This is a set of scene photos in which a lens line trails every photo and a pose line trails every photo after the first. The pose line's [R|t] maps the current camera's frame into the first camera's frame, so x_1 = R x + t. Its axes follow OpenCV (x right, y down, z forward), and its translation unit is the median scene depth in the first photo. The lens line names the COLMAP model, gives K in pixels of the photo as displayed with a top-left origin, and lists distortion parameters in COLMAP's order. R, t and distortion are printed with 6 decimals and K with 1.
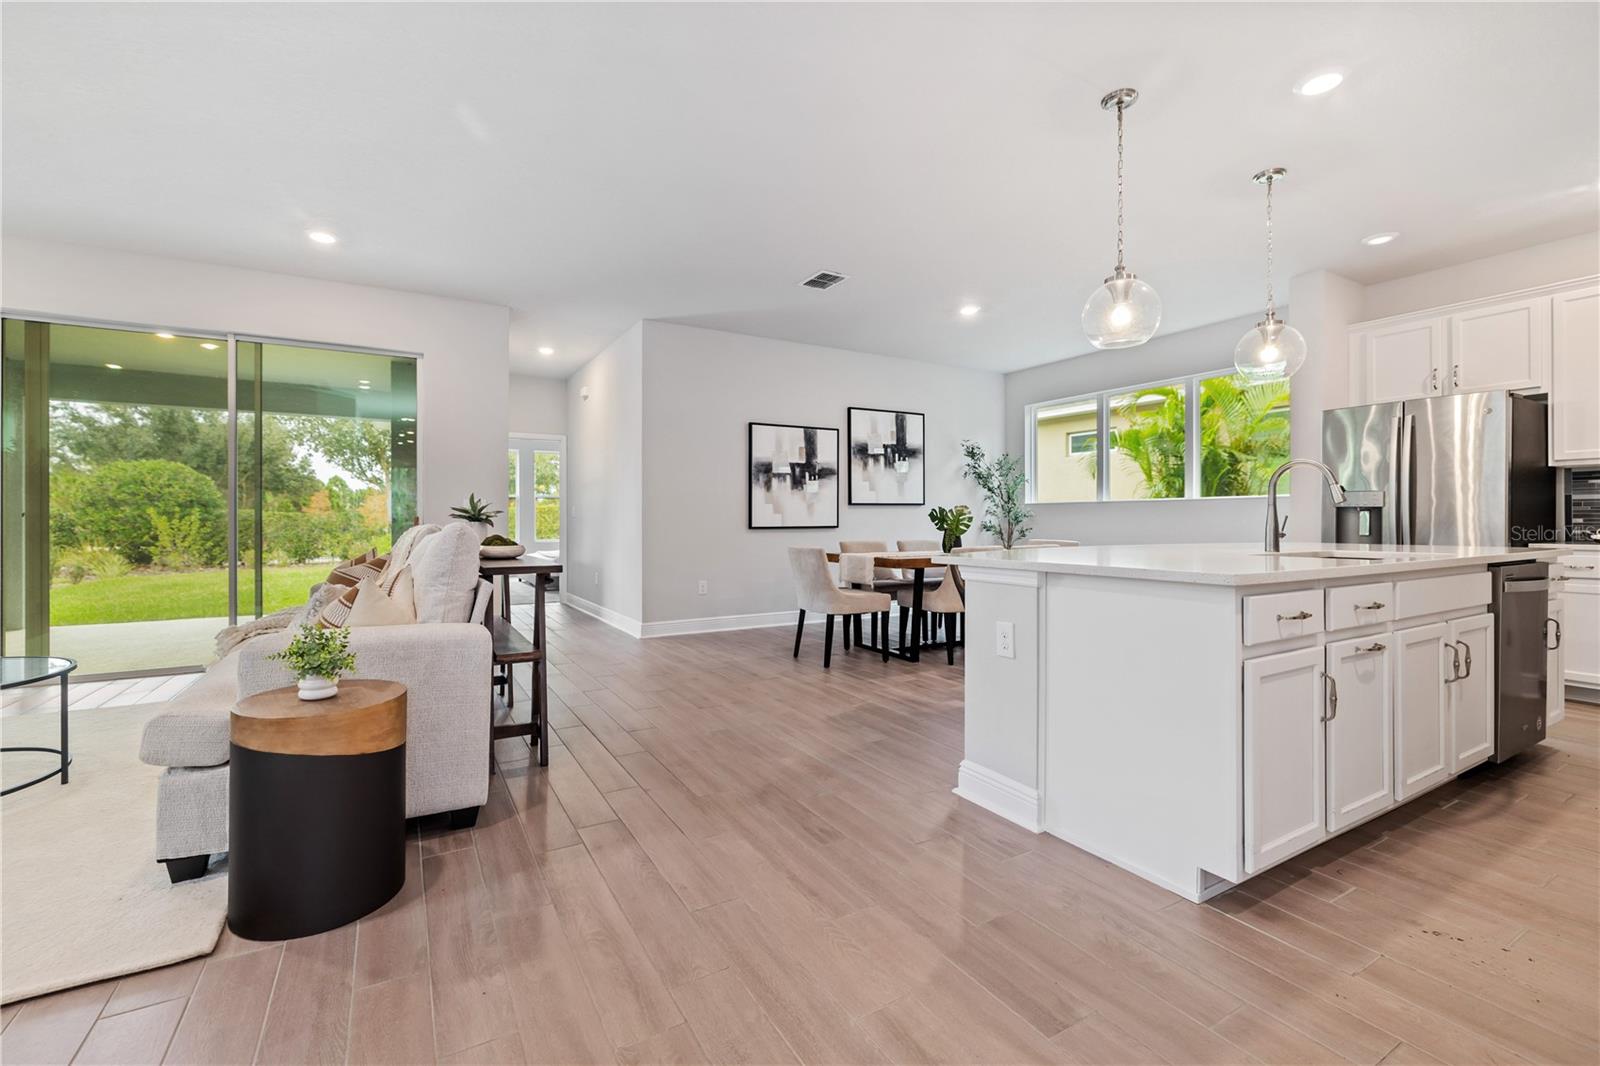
lens RADIAL K [[683.4, 0, 798.8], [0, 683.4, 522.2], [0, 0, 1]] dist [-0.023441, -0.000024]
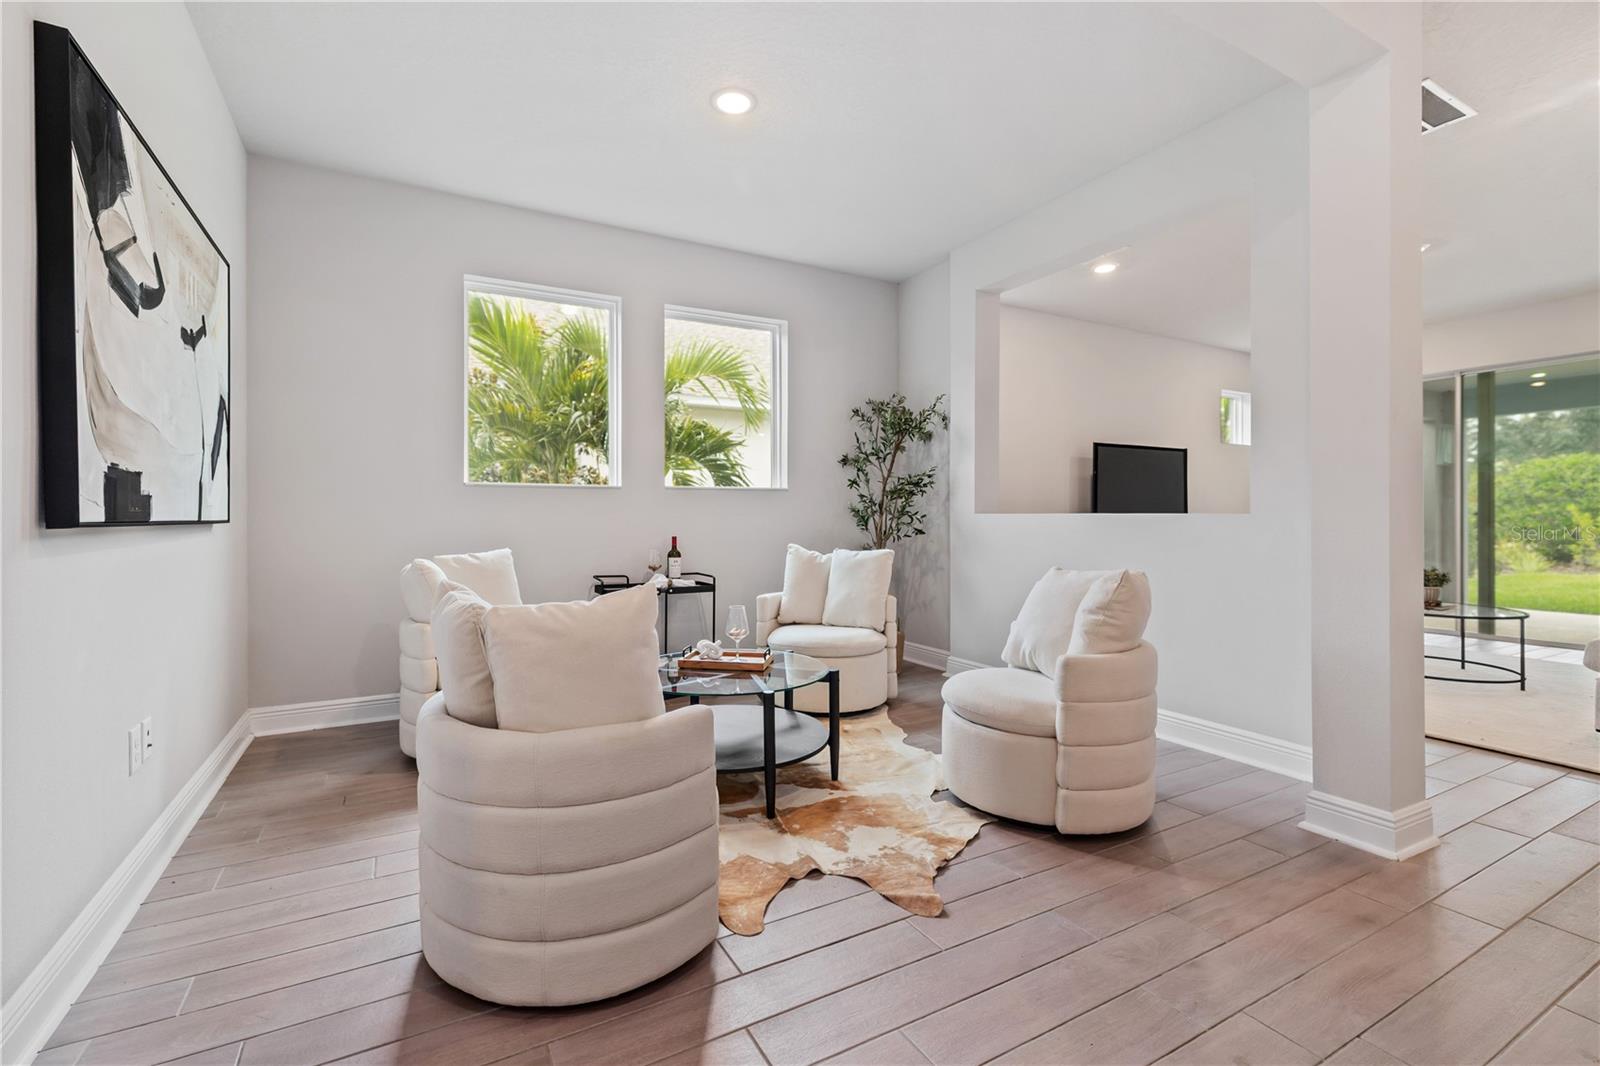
lens RADIAL K [[736.2, 0, 806.8], [0, 736.2, 519.8], [0, 0, 1]] dist [-0.001111, 0.006734]
pose [[0.002809, 0.001206, -0.999995, 0.092775], [0.000152, 0.999999, 0.001206, -0.000806], [0.999996, -0.000155, 0.002809, -0.102360]]
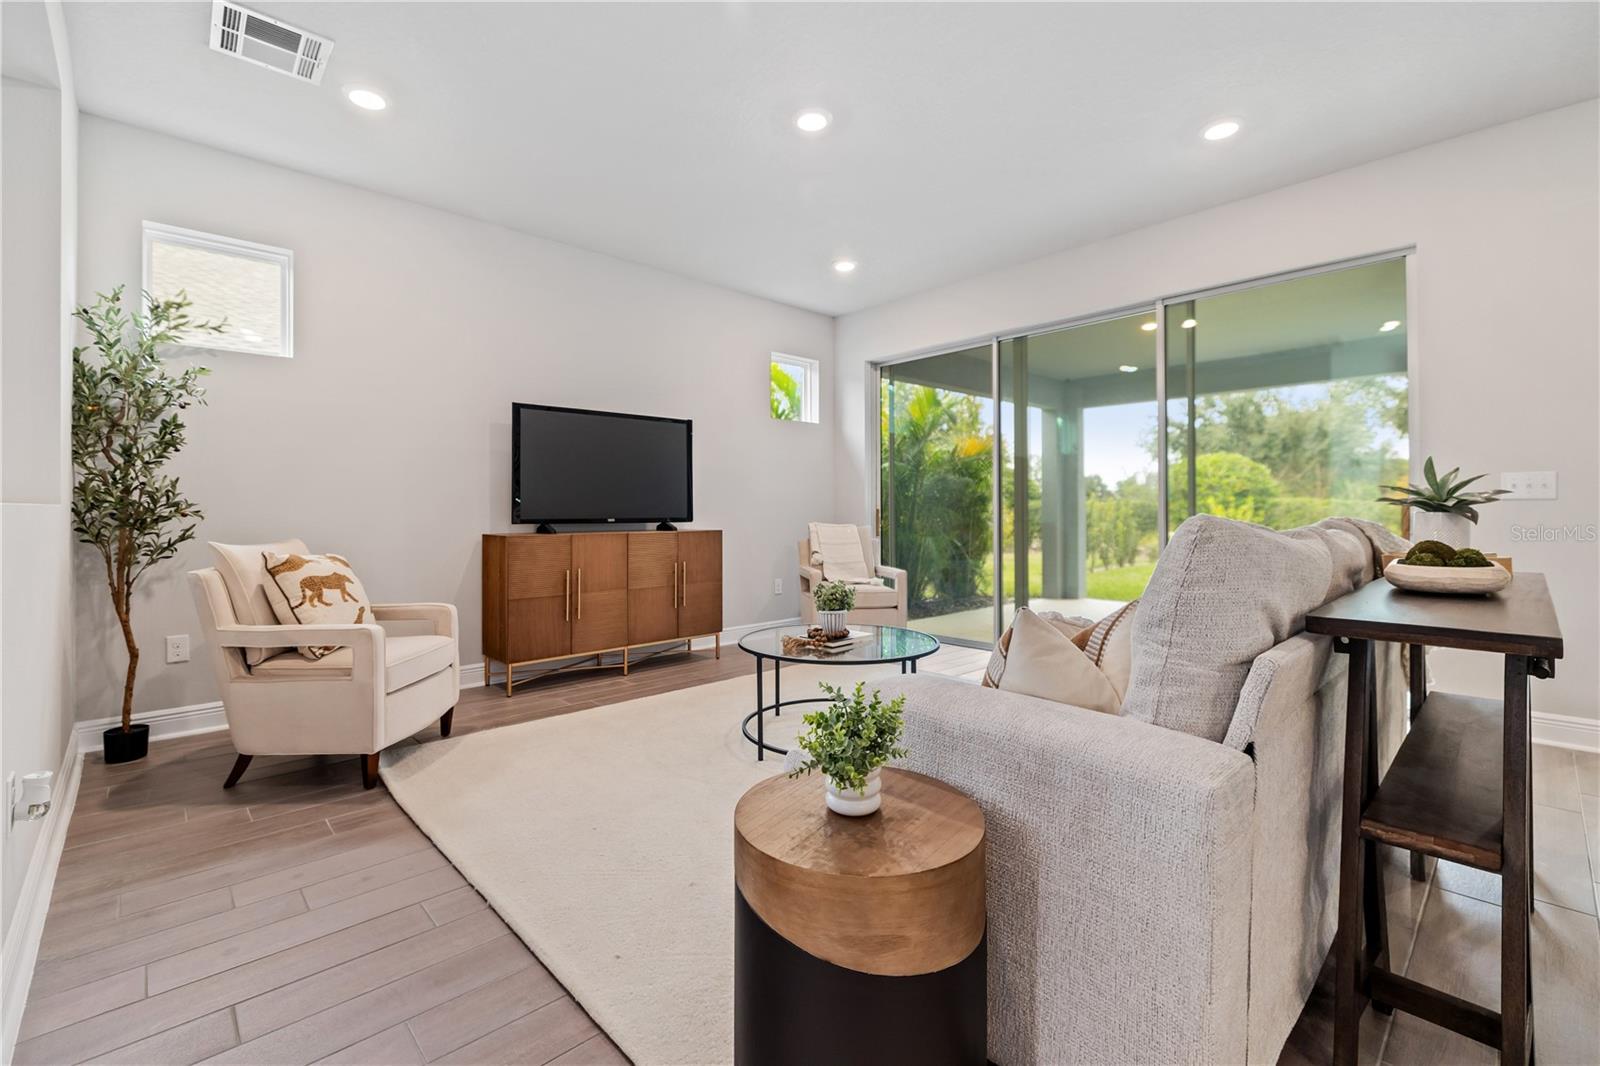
lens RADIAL K [[698.6, 0, 793.0], [0, 698.6, 507.1], [0, 0, 1]] dist [0.019281, 0.000028]
pose [[0.222157, -0.005250, -0.974997, -0.012414], [0.000400, 0.999986, -0.005293, -0.000578], [0.975011, 0.000786, 0.222156, 0.088836]]
